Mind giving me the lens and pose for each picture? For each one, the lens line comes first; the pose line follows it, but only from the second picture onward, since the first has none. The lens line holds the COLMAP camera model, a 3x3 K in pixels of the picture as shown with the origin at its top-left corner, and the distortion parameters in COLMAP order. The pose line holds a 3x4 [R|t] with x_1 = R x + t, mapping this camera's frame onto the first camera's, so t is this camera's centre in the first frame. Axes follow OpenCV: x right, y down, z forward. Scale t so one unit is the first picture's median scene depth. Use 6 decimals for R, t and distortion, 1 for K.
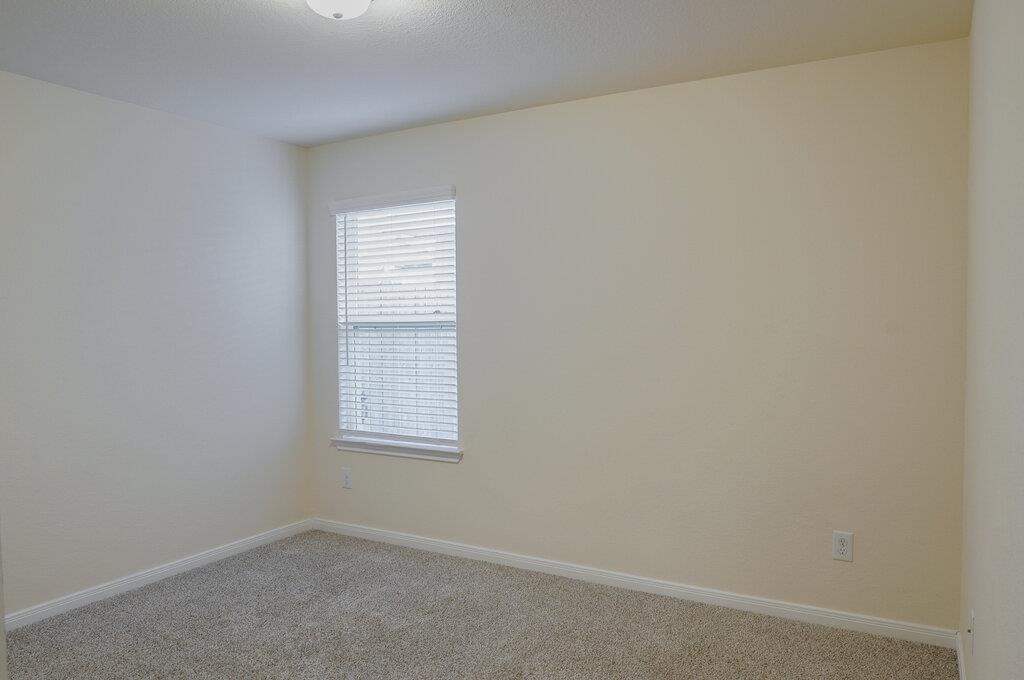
lens RADIAL K [[788.6, 0, 512.0], [0, 788.6, 340.0], [0, 0, 1]] dist [-0.022075, -0.005177]
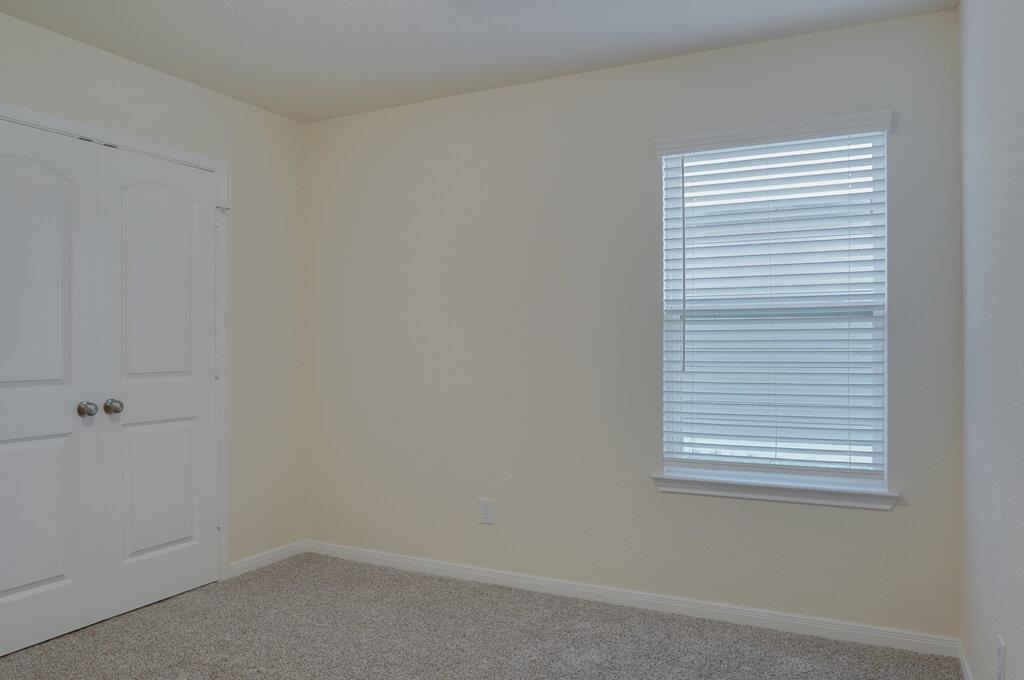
lens RADIAL K [[826.8, 0, 506.3], [0, 826.8, 339.8], [0, 0, 1]] dist [-0.068645, 0.060161]
pose [[0.996878, -0.002651, 0.078908, -0.414346], [0.002559, 0.999996, 0.001272, 0.002509], [-0.078911, -0.001066, 0.996881, 0.272414]]
